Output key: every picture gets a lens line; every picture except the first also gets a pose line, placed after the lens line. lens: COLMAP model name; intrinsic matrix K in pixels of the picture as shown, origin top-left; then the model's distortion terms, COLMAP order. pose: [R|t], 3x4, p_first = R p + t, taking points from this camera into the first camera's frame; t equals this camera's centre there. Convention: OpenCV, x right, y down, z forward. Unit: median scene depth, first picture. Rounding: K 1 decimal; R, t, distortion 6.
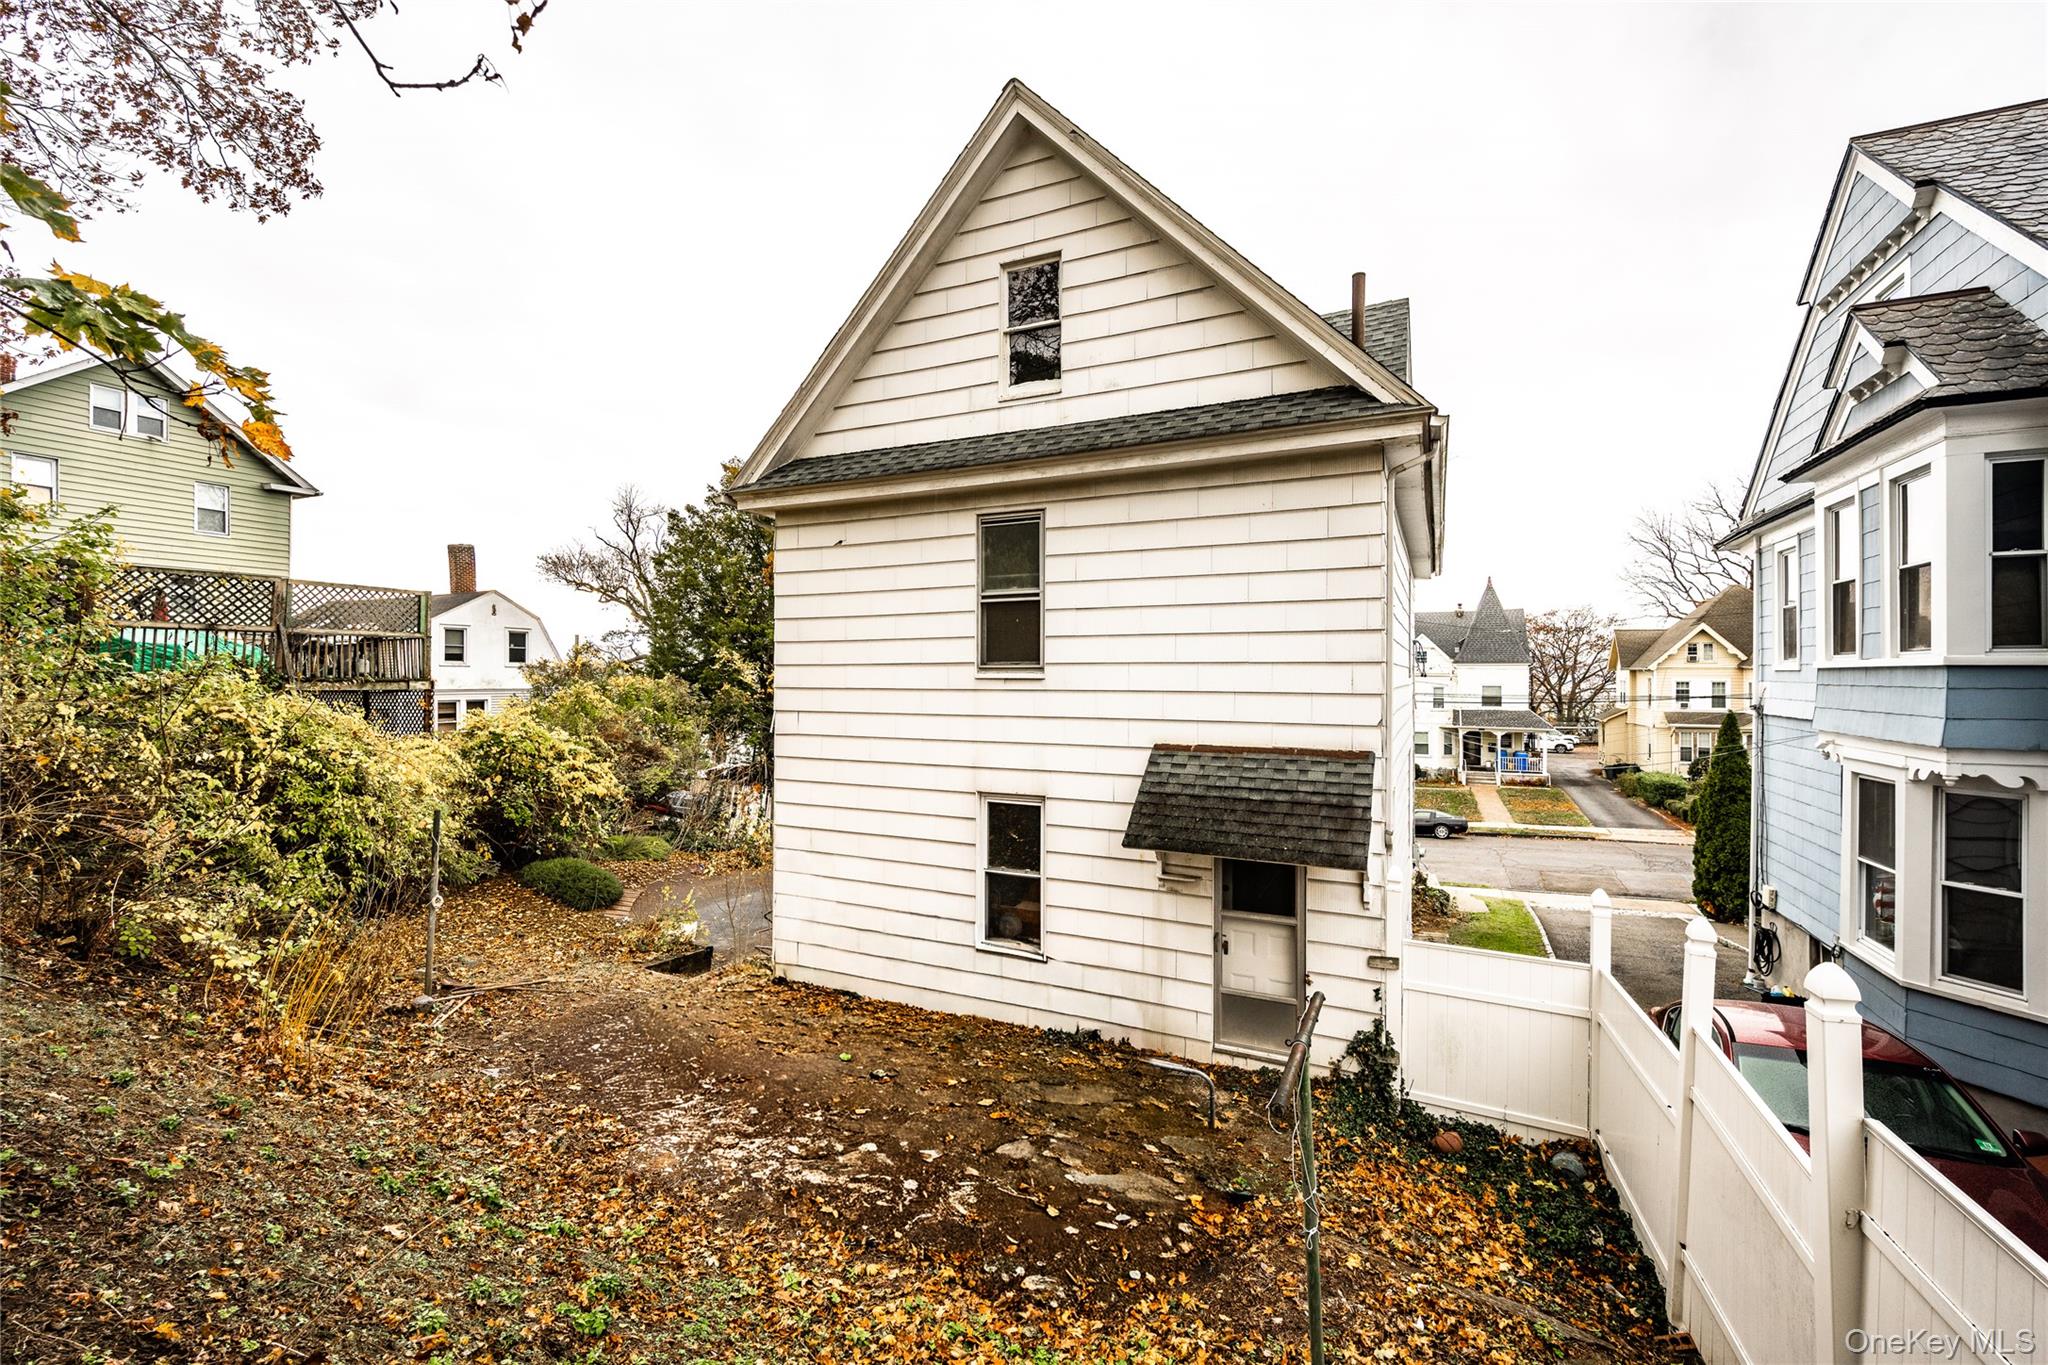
lens RADIAL K [[838.6, 0, 1024.0], [0, 838.6, 682.5], [0, 0, 1]] dist [0.001032, 0.000165]
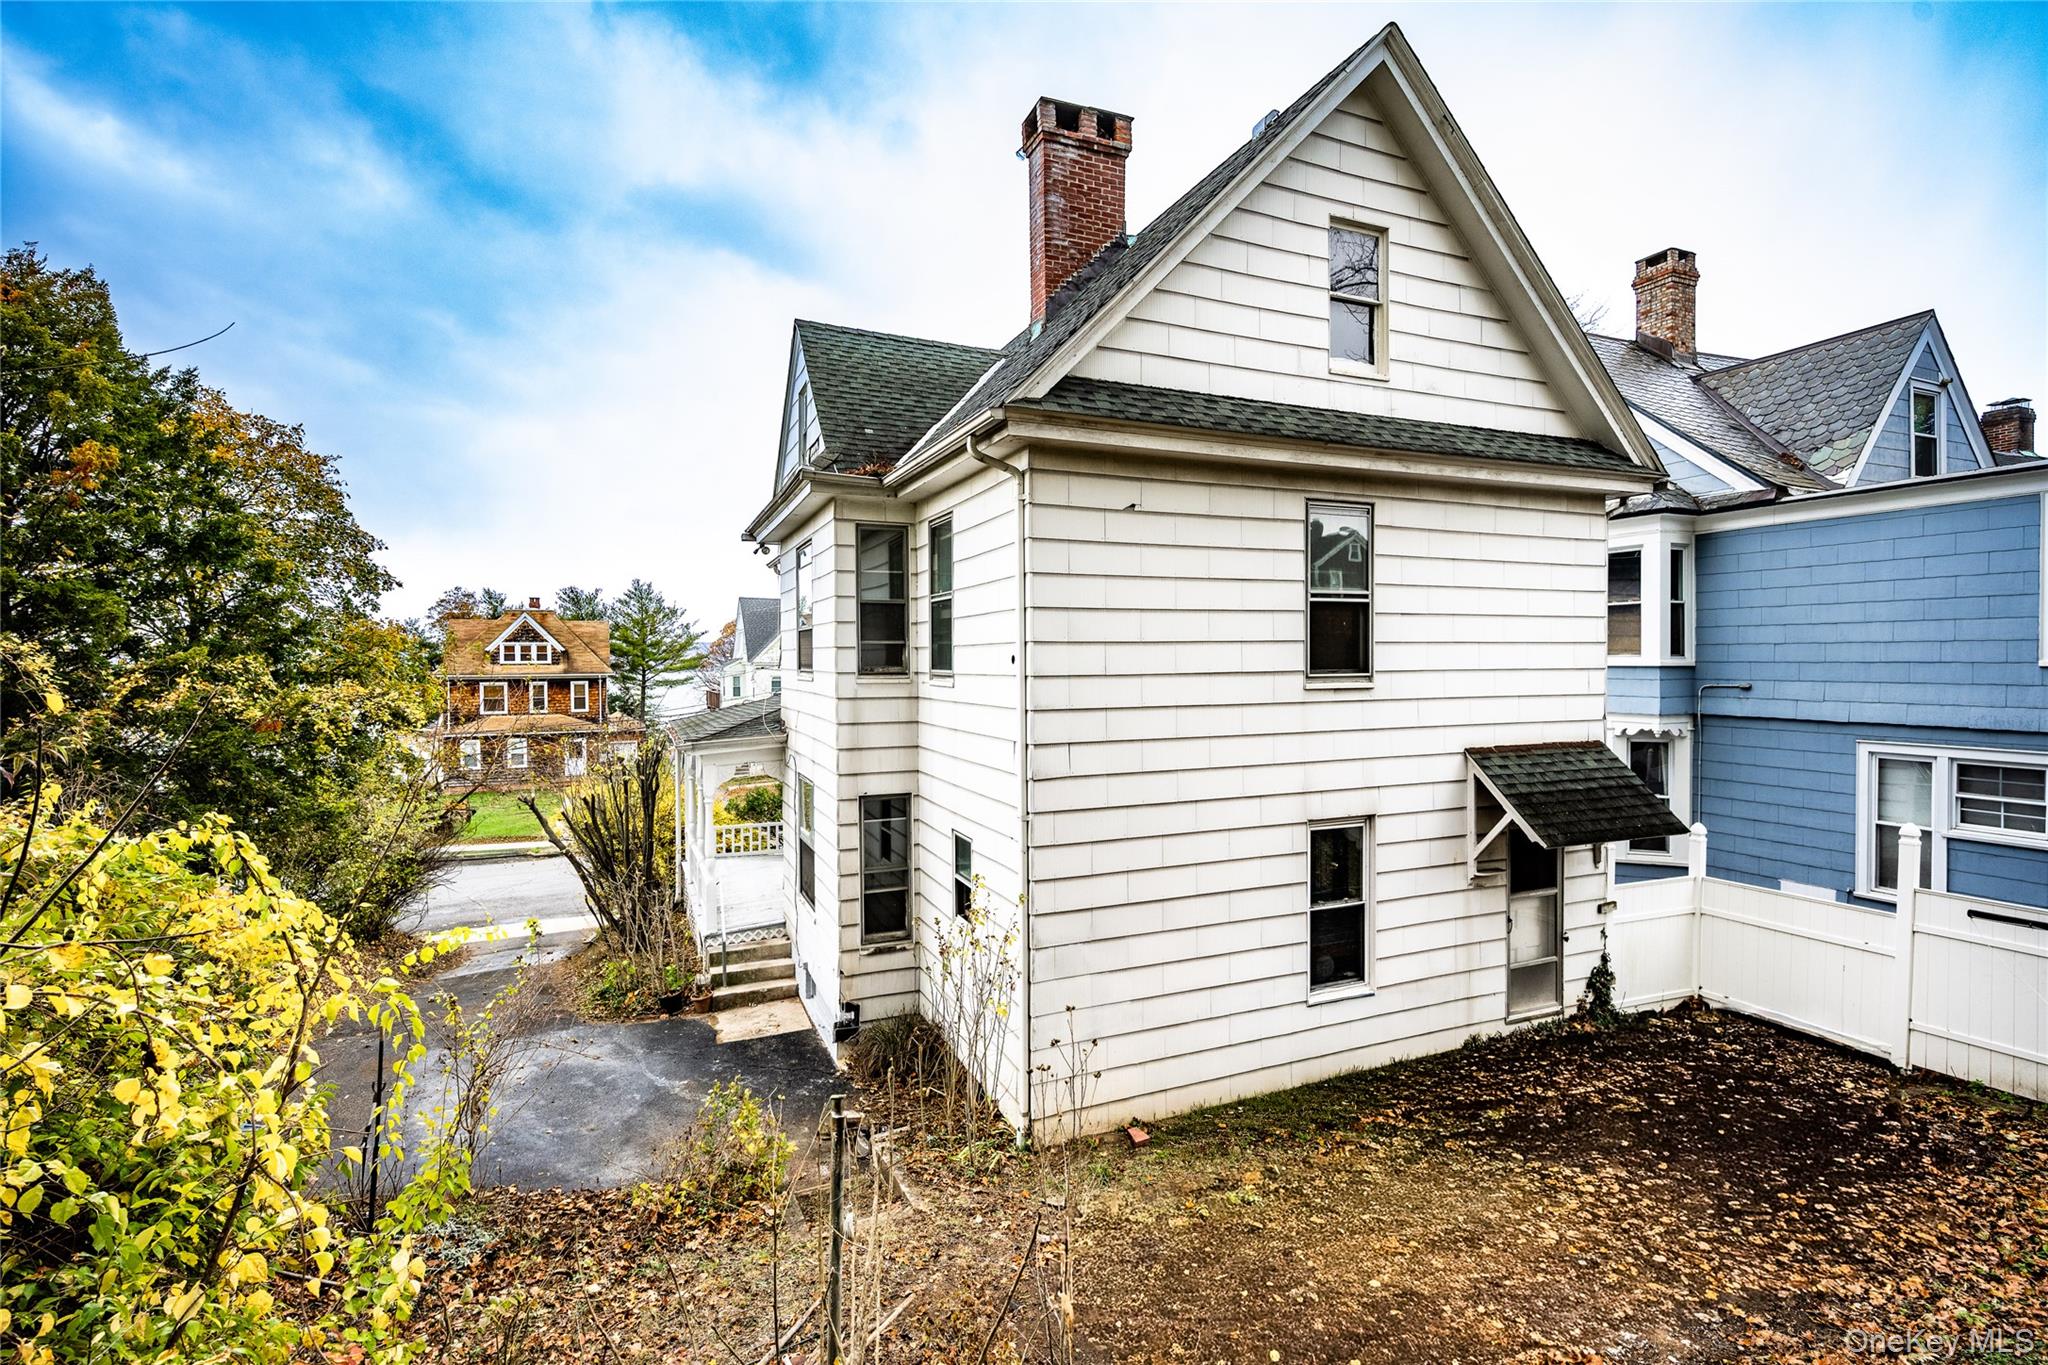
lens RADIAL K [[954.1, 0, 1024.0], [0, 954.1, 682.5], [0, 0, 1]] dist [-0.000528, -0.000157]
pose [[0.665242, -0.023436, 0.746260, -1.011924], [0.014382, 0.999724, 0.018575, -0.035432], [-0.746489, -0.001624, 0.665396, 0.585828]]
